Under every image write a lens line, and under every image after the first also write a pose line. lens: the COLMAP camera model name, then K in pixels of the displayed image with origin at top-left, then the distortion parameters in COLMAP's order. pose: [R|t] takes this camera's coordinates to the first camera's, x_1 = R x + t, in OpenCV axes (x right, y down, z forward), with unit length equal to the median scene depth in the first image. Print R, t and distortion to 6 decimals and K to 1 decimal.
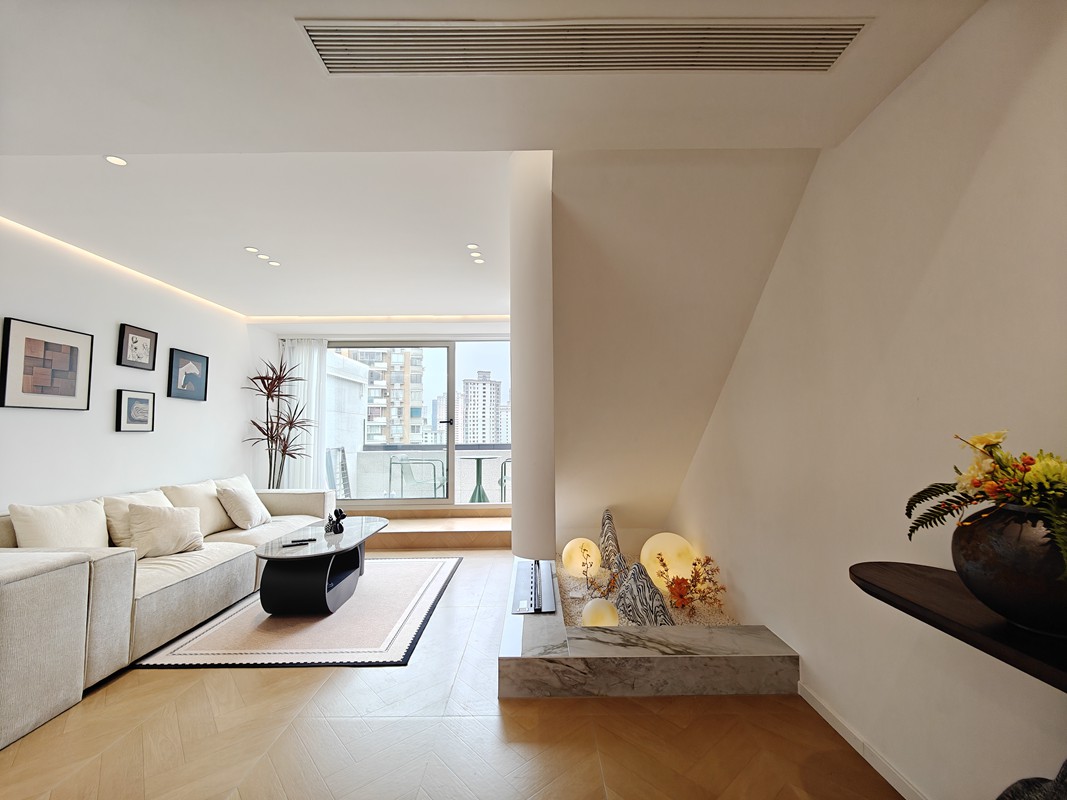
lens RADIAL K [[463.5, 0, 539.5], [0, 463.5, 401.5], [0, 0, 1]] dist [0.001559, -0.003587]
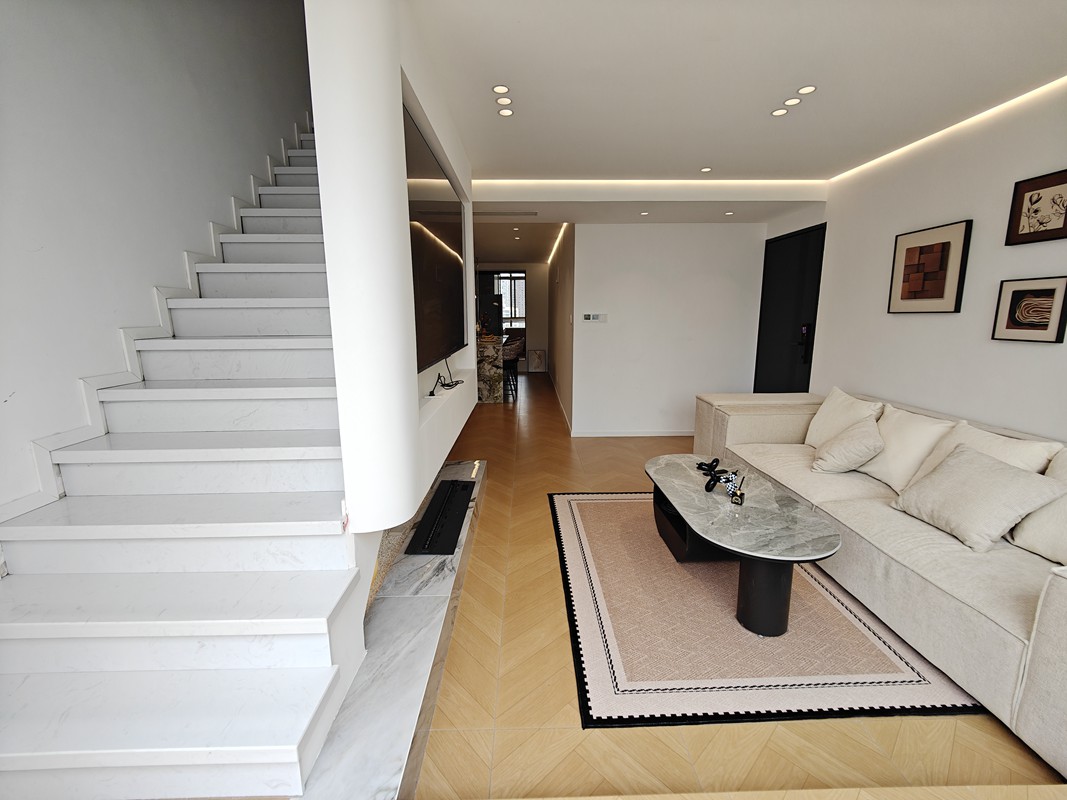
lens RADIAL K [[463.5, 0, 531.5], [0, 463.5, 404.3], [0, 0, 1]] dist [0.001559, -0.003587]
pose [[-0.999858, 0.016851, -0.000052, -0.164571], [0.016709, 0.991815, 0.126583, 0.060081], [0.002184, 0.126564, -0.991956, 1.695836]]
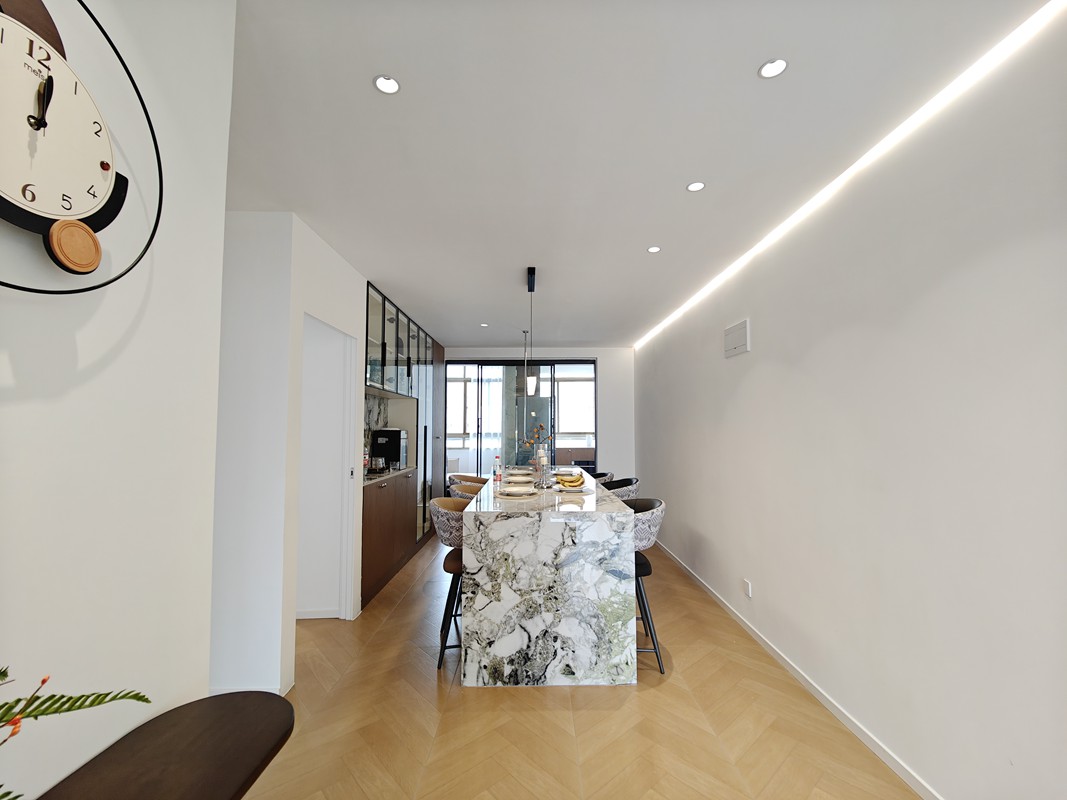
lens RADIAL K [[463.5, 0, 533.9], [0, 463.5, 400.3], [0, 0, 1]] dist [0.001559, -0.003587]
pose [[-0.999747, 0.011024, 0.019606, -0.022342], [0.008566, 0.992577, -0.121315, 0.011789], [-0.020797, -0.121116, -0.992420, 0.990326]]
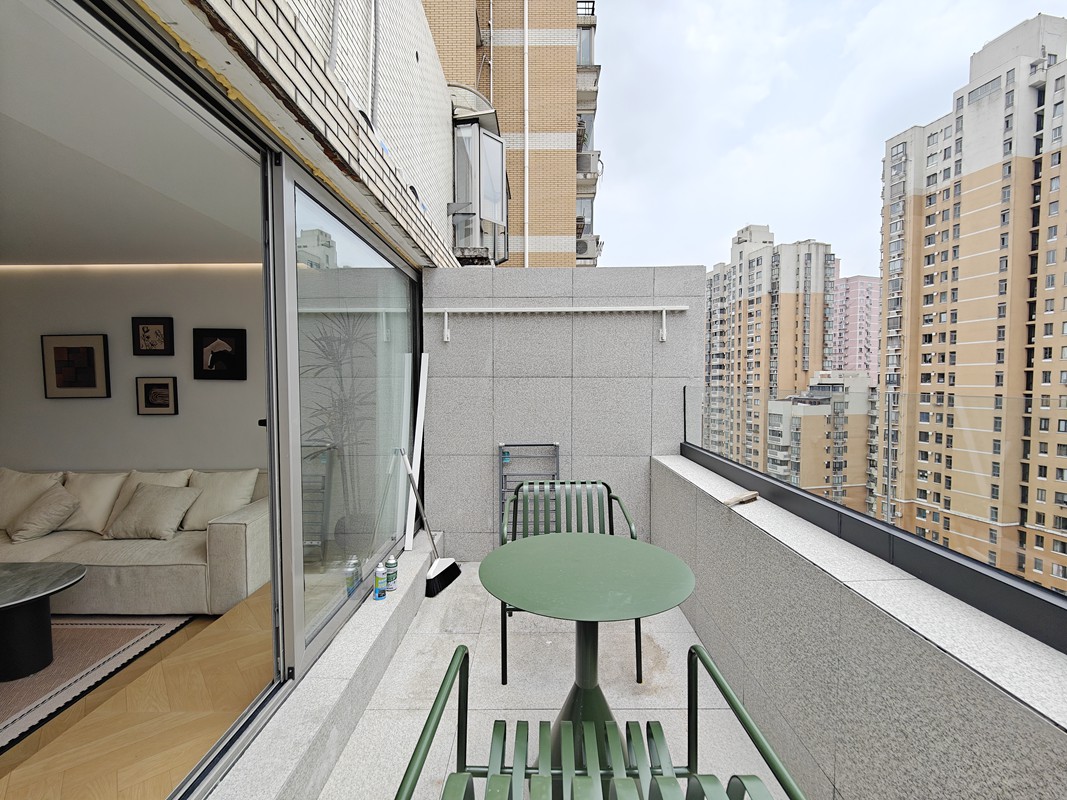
lens RADIAL K [[463.5, 0, 535.3], [0, 463.5, 400.5], [0, 0, 1]] dist [0.001559, -0.003587]
pose [[-0.020195, 0.048583, -0.998615, 0.188391], [0.071211, 0.996352, 0.047033, 0.044607], [0.997257, -0.070162, -0.023581, 1.934530]]
